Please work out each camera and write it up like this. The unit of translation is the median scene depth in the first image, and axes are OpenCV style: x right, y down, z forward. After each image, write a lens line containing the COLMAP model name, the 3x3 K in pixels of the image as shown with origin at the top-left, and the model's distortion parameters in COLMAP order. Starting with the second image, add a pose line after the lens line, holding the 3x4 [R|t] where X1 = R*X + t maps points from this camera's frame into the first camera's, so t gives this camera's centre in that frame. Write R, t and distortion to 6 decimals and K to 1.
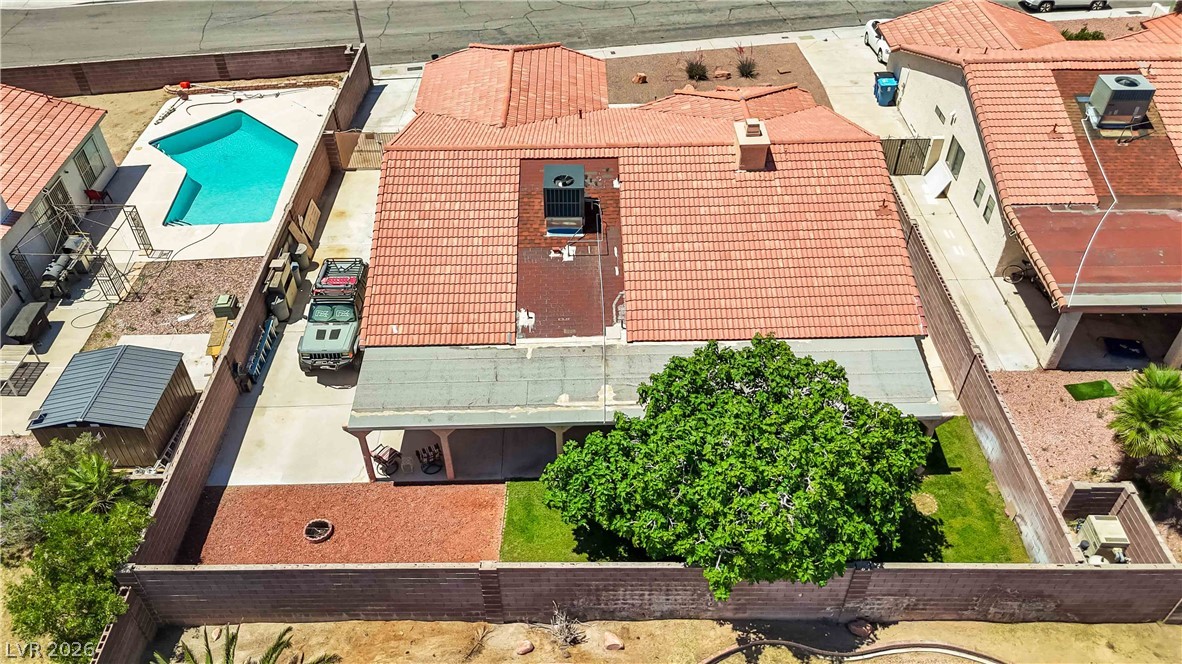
lens RADIAL K [[869.9, 0, 591.9], [0, 869.9, 333.5], [0, 0, 1]] dist [0.057967, -0.054709]
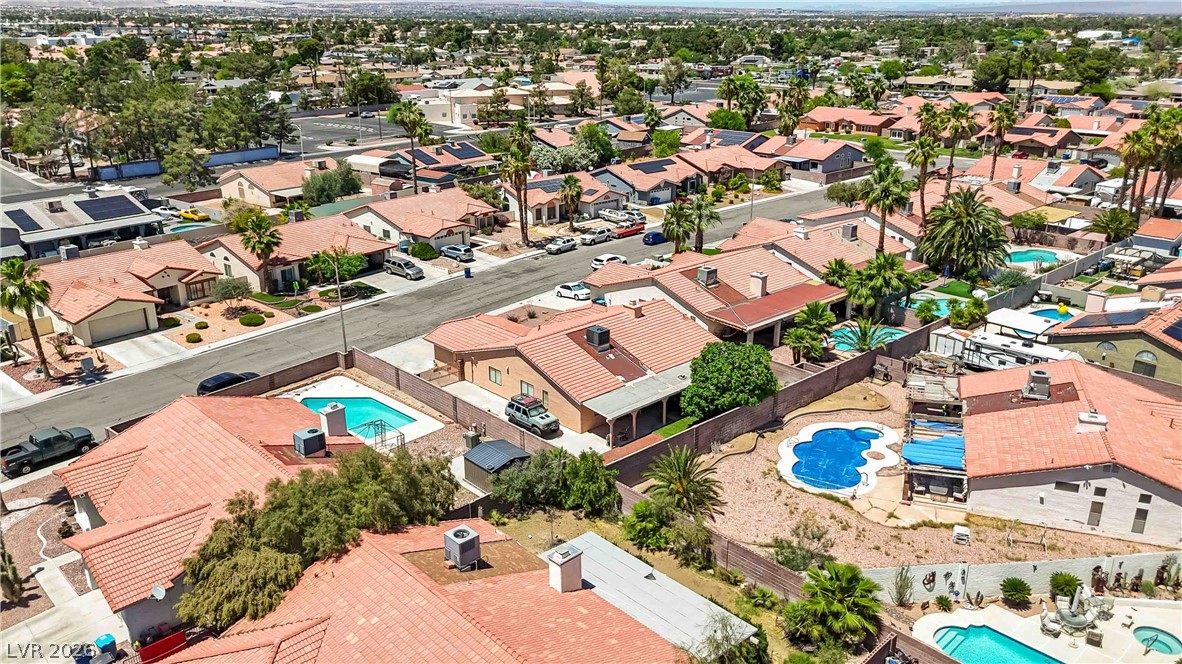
lens RADIAL K [[869.9, 0, 591.9], [0, 869.9, 333.5], [0, 0, 1]] dist [0.057967, -0.054709]
pose [[0.738024, -0.217302, 0.638827, -1.521407], [0.441768, 0.871230, -0.214010, 0.329987], [-0.510061, 0.440158, 0.738985, -0.767544]]
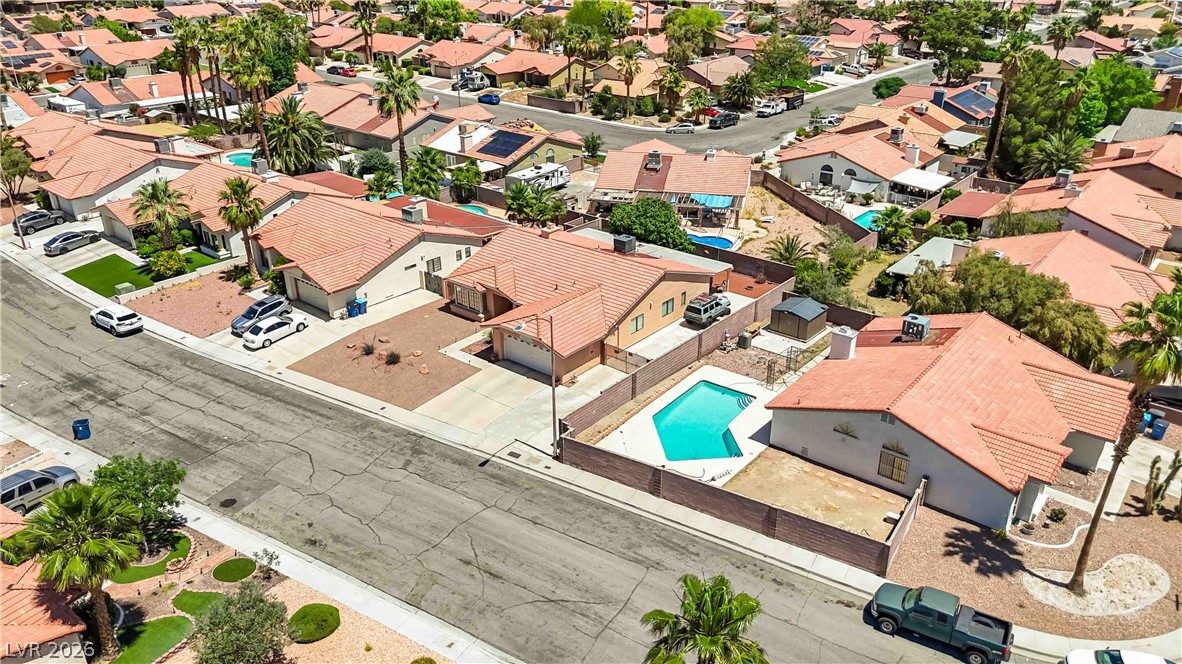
lens RADIAL K [[872.5, 0, 591.0], [0, 872.5, 332.0], [0, 0, 1]] dist [0.053508, -0.042835]
pose [[-0.757547, -0.262519, 0.597668, -1.487548], [0.442857, 0.465970, 0.765996, -1.955324], [-0.479583, 0.844959, -0.236736, 1.771037]]
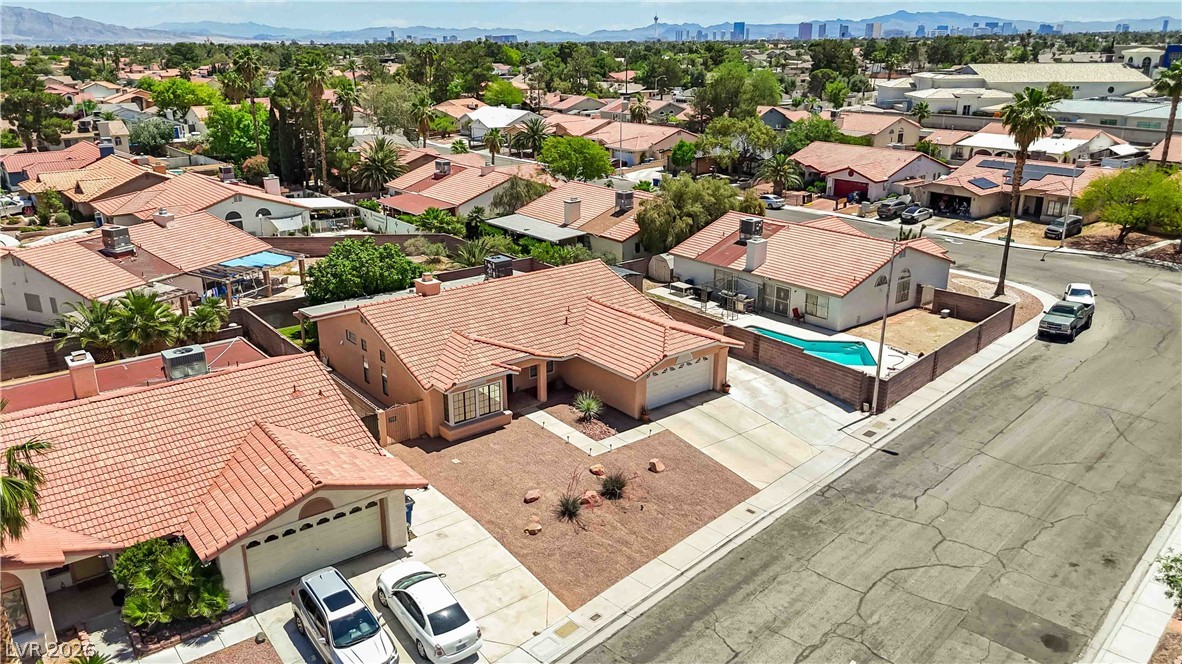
lens RADIAL K [[872.5, 0, 591.0], [0, 872.5, 332.0], [0, 0, 1]] dist [0.053508, -0.042835]
pose [[-0.792736, 0.206395, -0.573559, 0.920173], [-0.395966, 0.541018, 0.741964, -1.551855], [0.463444, 0.815291, -0.347160, 1.796565]]
